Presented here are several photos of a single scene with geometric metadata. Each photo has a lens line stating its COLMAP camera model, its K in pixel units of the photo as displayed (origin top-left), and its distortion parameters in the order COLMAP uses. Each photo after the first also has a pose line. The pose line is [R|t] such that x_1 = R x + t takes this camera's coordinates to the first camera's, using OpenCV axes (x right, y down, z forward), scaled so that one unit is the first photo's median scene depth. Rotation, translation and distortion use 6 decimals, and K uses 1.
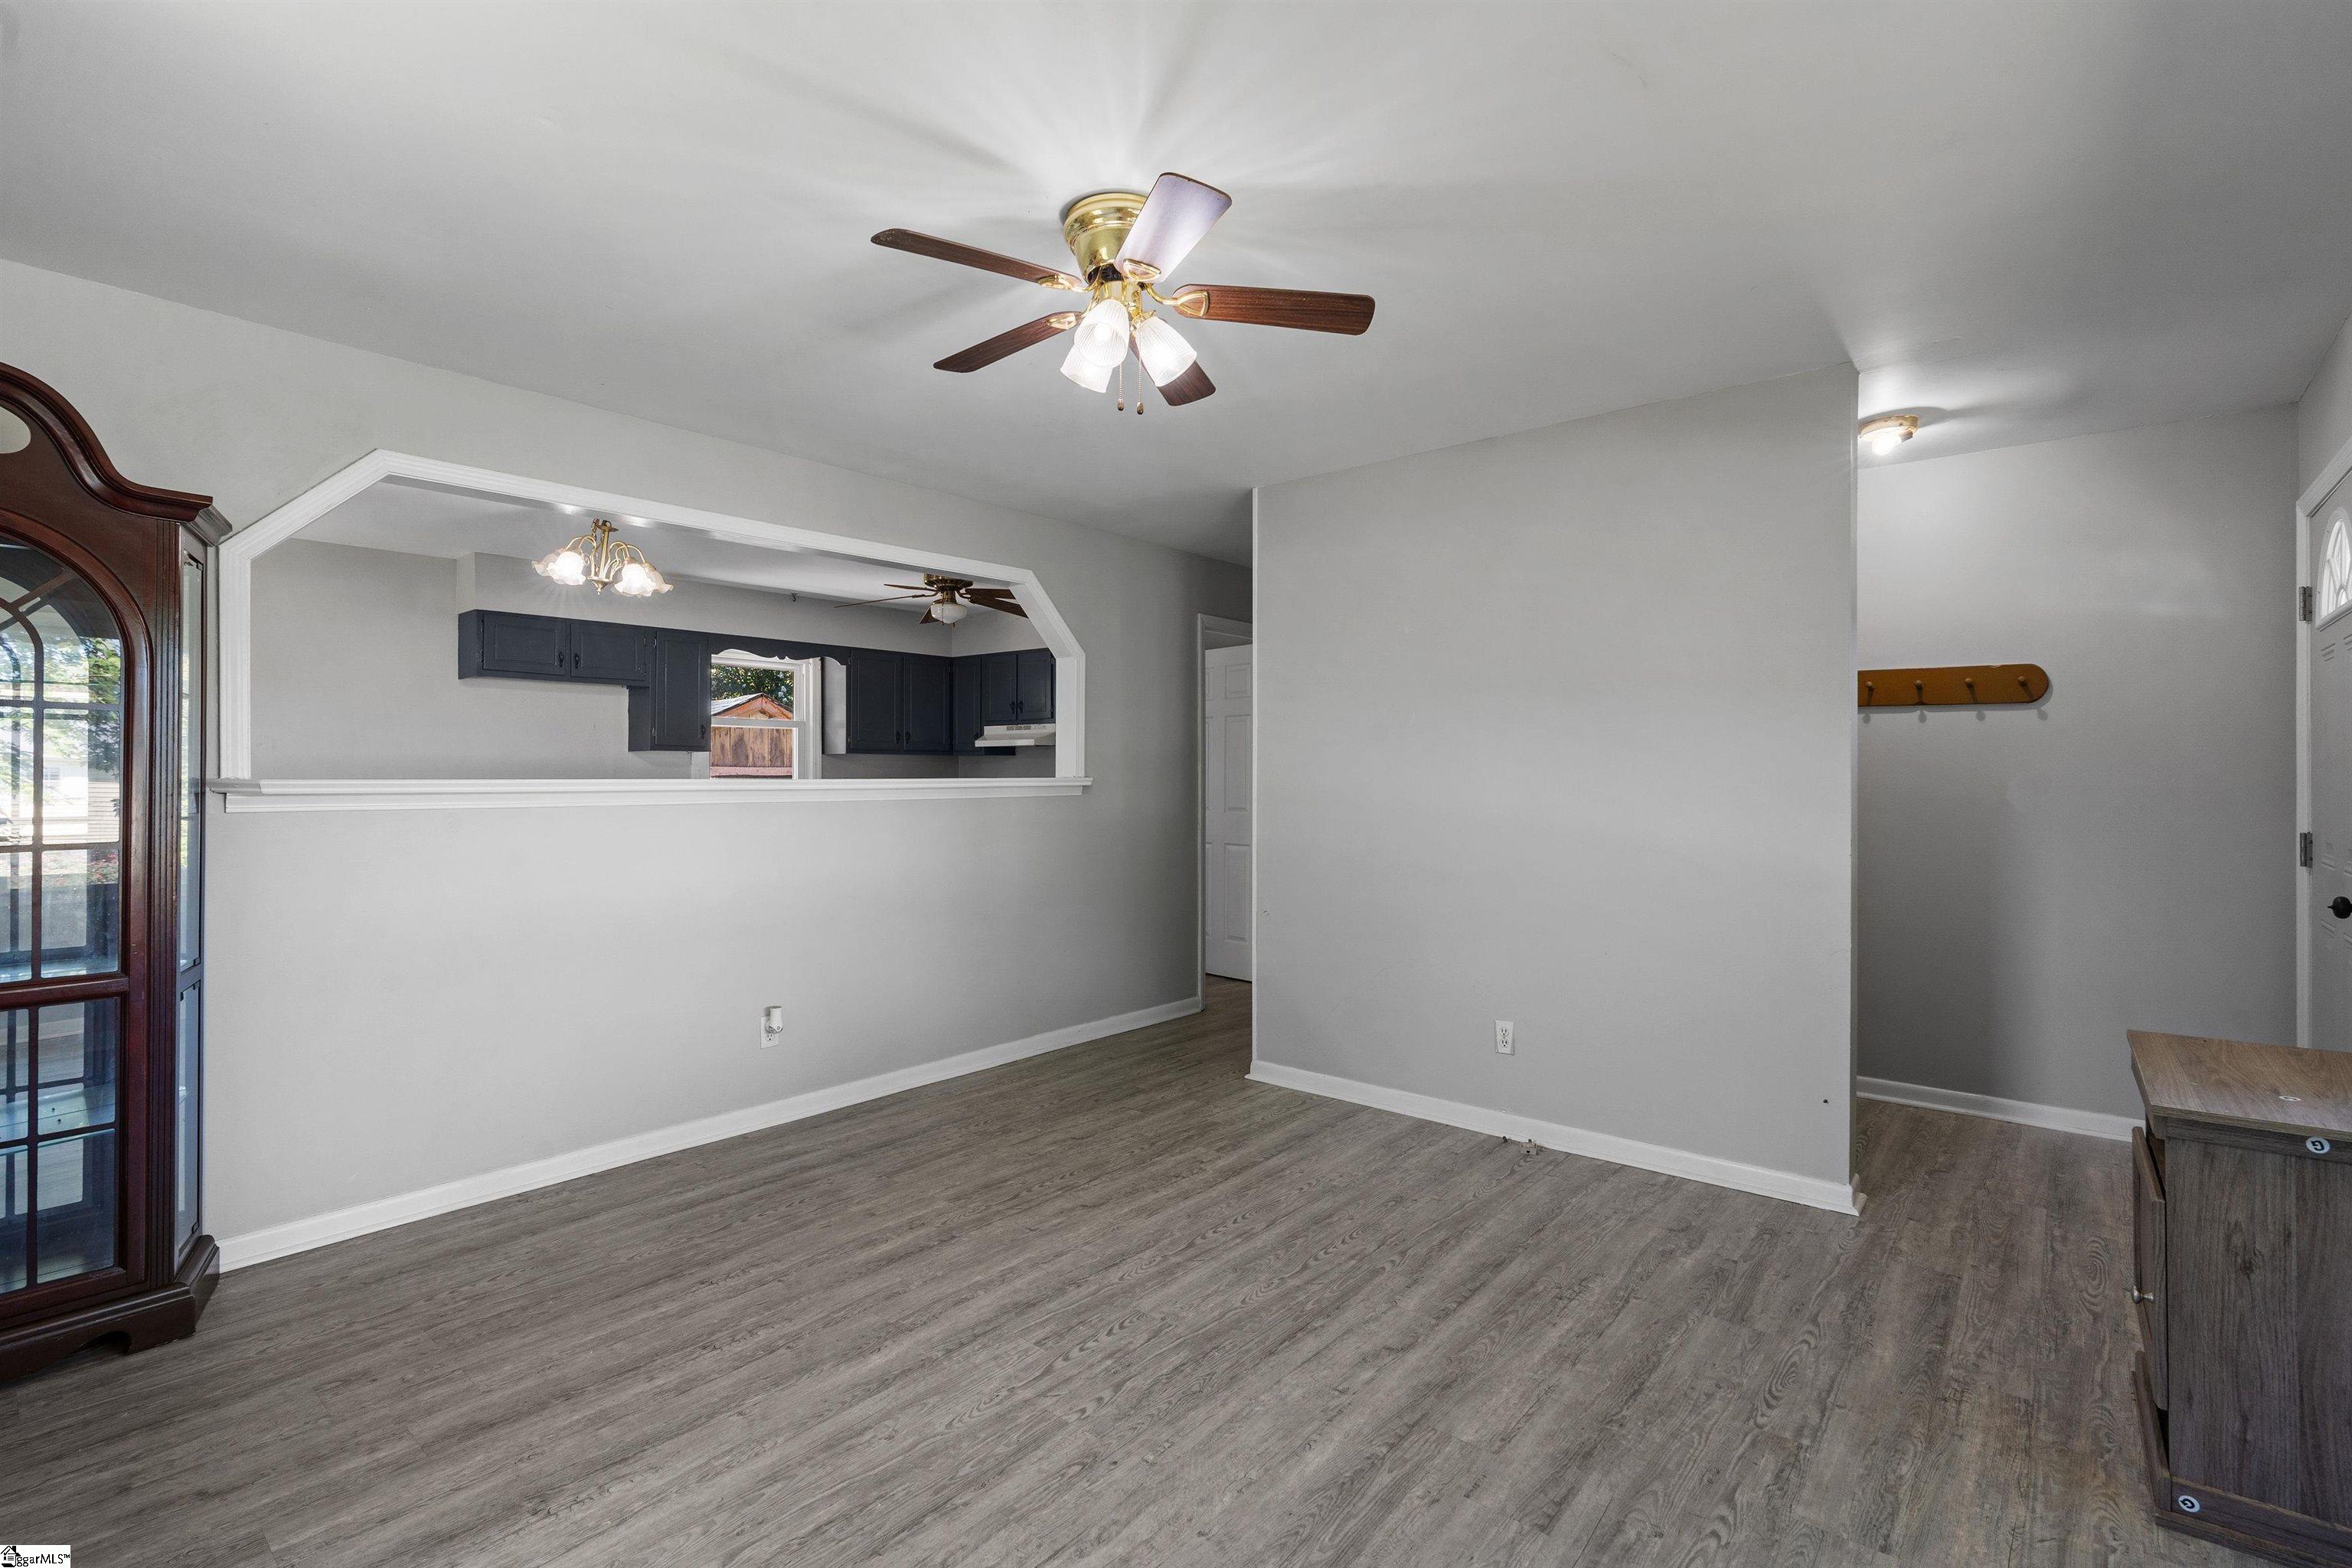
lens RADIAL K [[1070.9, 0, 1175.3], [0, 1070.9, 772.6], [0, 0, 1]] dist [-0.002990, 0.000109]
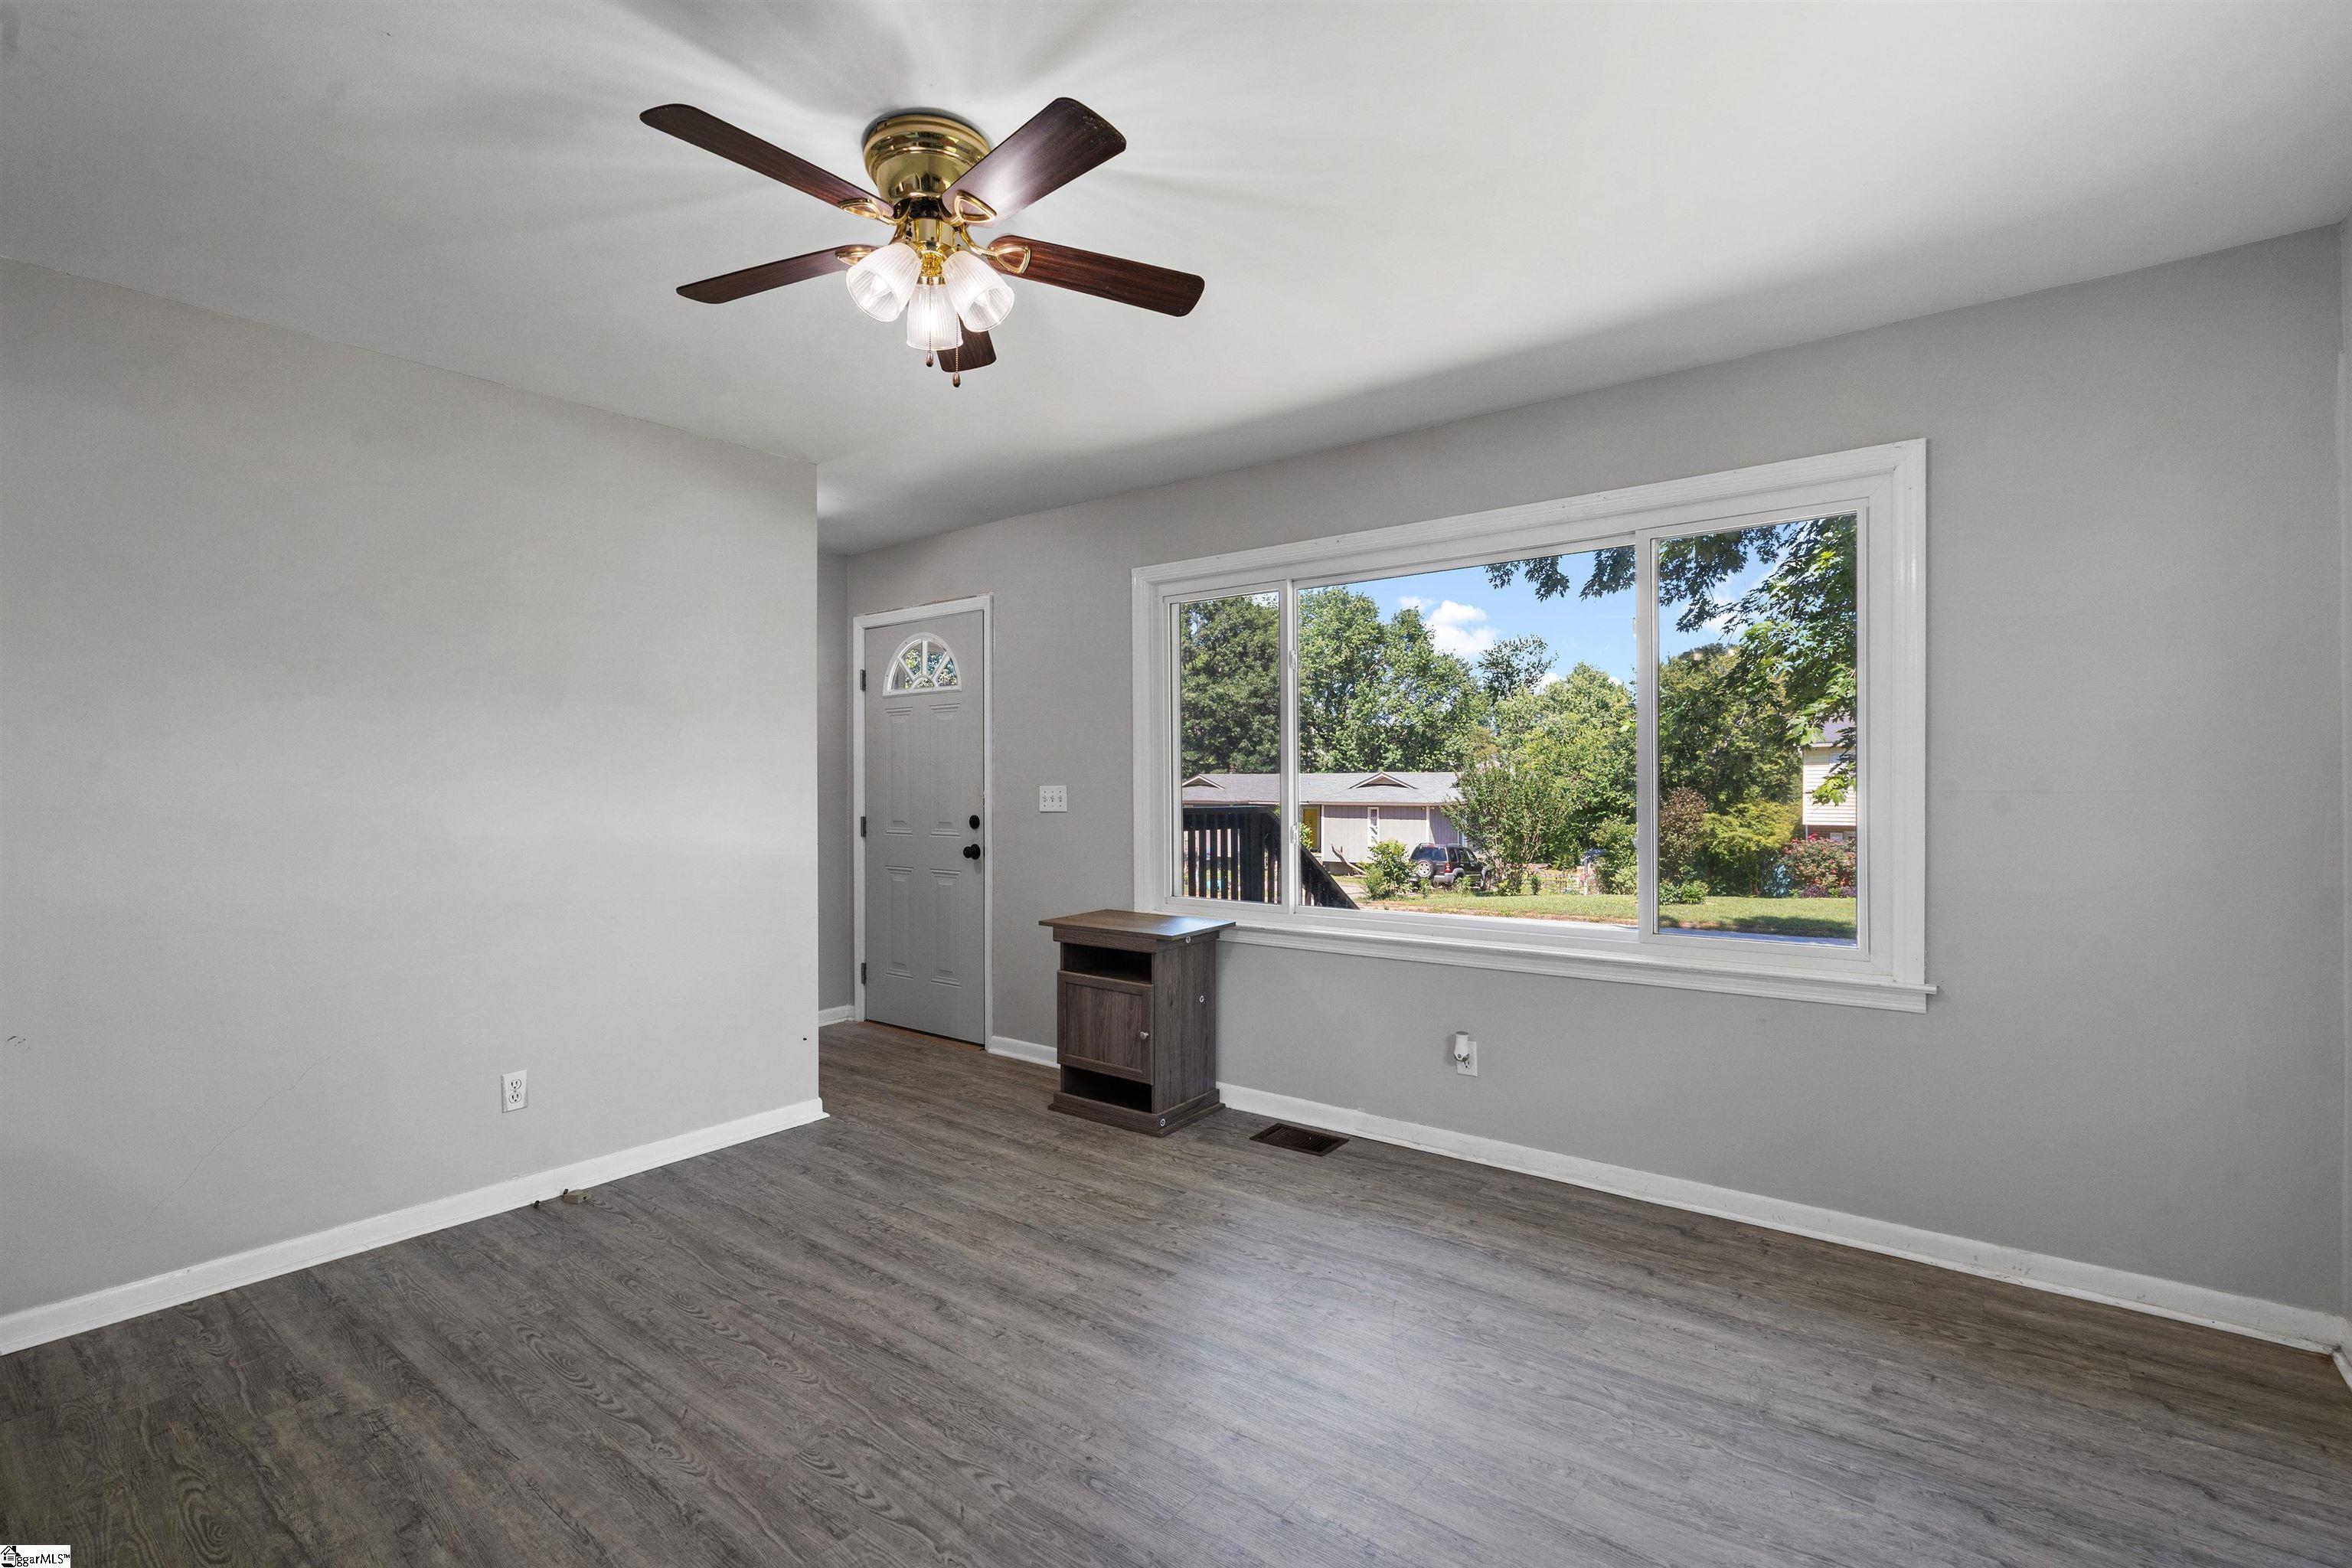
lens RADIAL K [[1070.9, 0, 1175.3], [0, 1070.9, 772.6], [0, 0, 1]] dist [-0.002990, 0.000109]
pose [[-0.039609, 0.010829, 0.999157, -0.779601], [0.005743, 0.999927, -0.010609, 0.007504], [-0.999199, 0.005318, -0.039669, 0.693575]]
